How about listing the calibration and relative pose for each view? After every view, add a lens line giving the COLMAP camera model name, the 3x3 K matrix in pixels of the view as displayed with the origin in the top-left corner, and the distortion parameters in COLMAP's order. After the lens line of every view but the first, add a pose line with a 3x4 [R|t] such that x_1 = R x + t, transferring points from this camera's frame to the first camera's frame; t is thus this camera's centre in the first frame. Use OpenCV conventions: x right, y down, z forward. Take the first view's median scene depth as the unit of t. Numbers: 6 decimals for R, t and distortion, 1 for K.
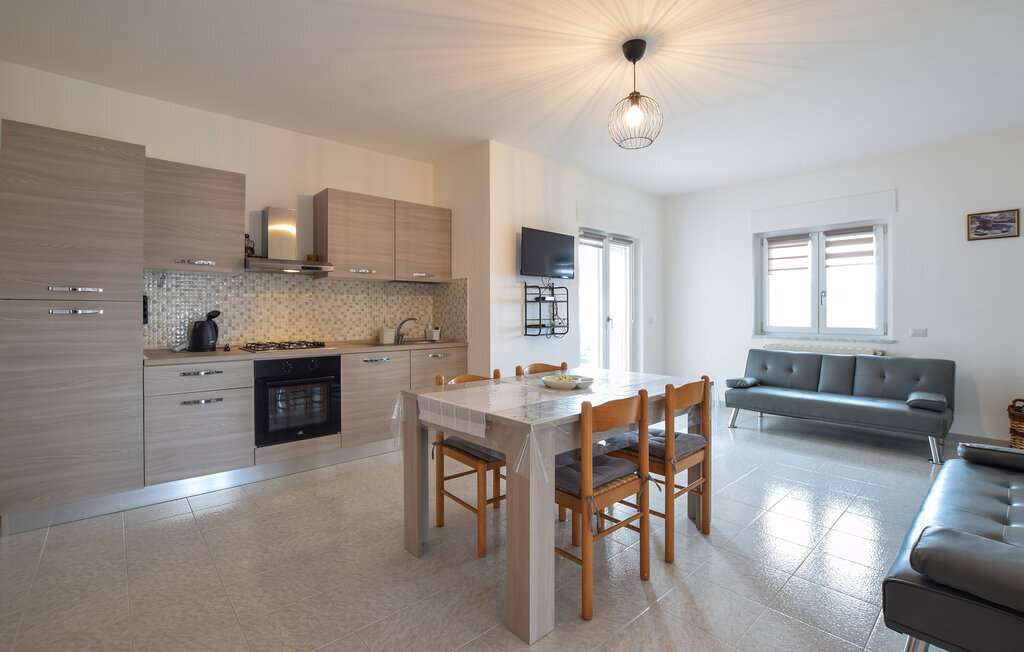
lens RADIAL K [[465.0, 0, 502.1], [0, 465.0, 313.9], [0, 0, 1]] dist [-0.012570, 0.000196]
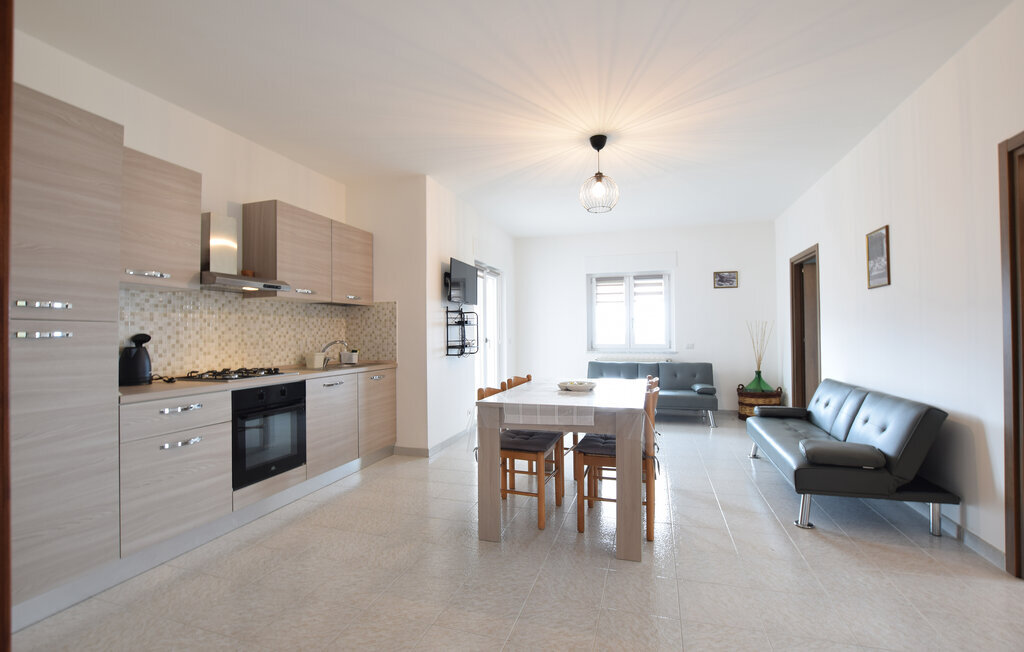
lens RADIAL K [[457.8, 0, 507.6], [0, 457.8, 328.0], [0, 0, 1]] dist [-0.002651, 0.000287]
pose [[0.859343, 0.001592, 0.511397, -0.406835], [0.009045, 0.999791, -0.018311, 0.002689], [-0.511319, 0.020361, 0.859150, -0.004957]]
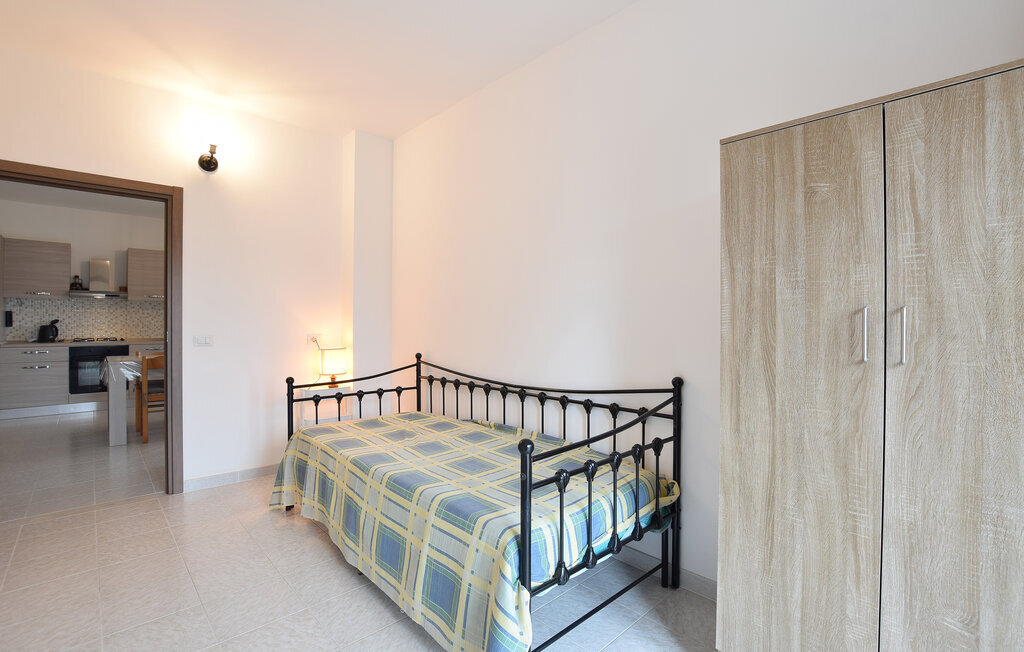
lens RADIAL K [[472.4, 0, 510.6], [0, 472.4, 321.2], [0, 0, 1]] dist [-0.017166, -0.000099]
pose [[0.999370, 0.003355, 0.035335, 0.887508], [-0.003097, 0.999968, -0.007357, 0.005711], [-0.035358, 0.007243, 0.999348, -0.702626]]
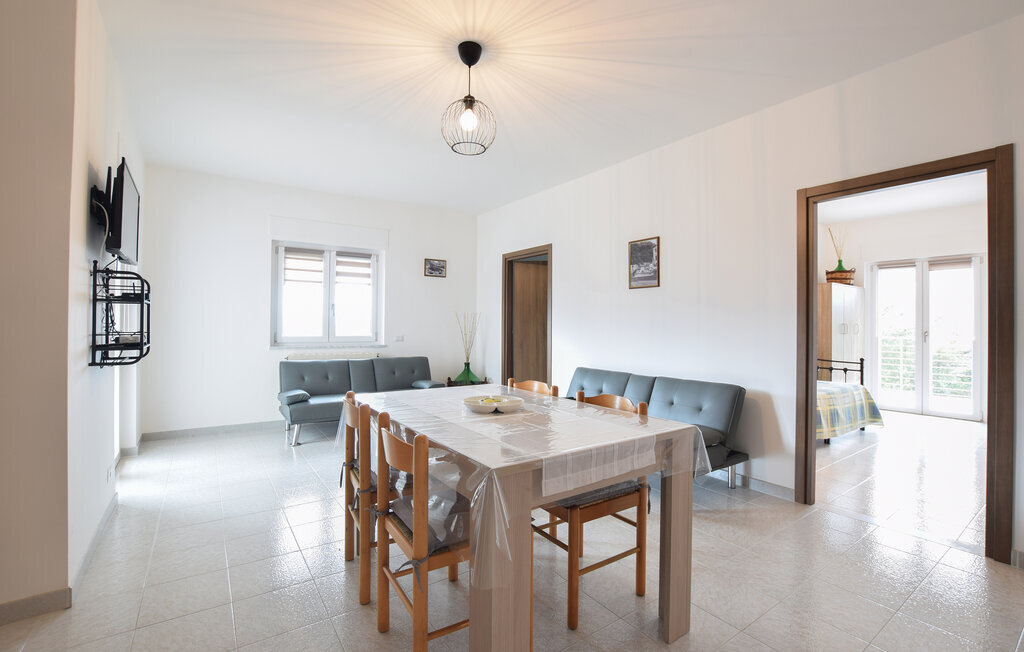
lens RADIAL K [[457.8, 0, 507.6], [0, 457.8, 328.0], [0, 0, 1]] dist [-0.002651, 0.000287]
pose [[0.123362, -0.005685, 0.992346, -0.415368], [-0.002645, 0.999978, 0.006058, 0.000317], [-0.992358, -0.003372, 0.123344, 0.520323]]
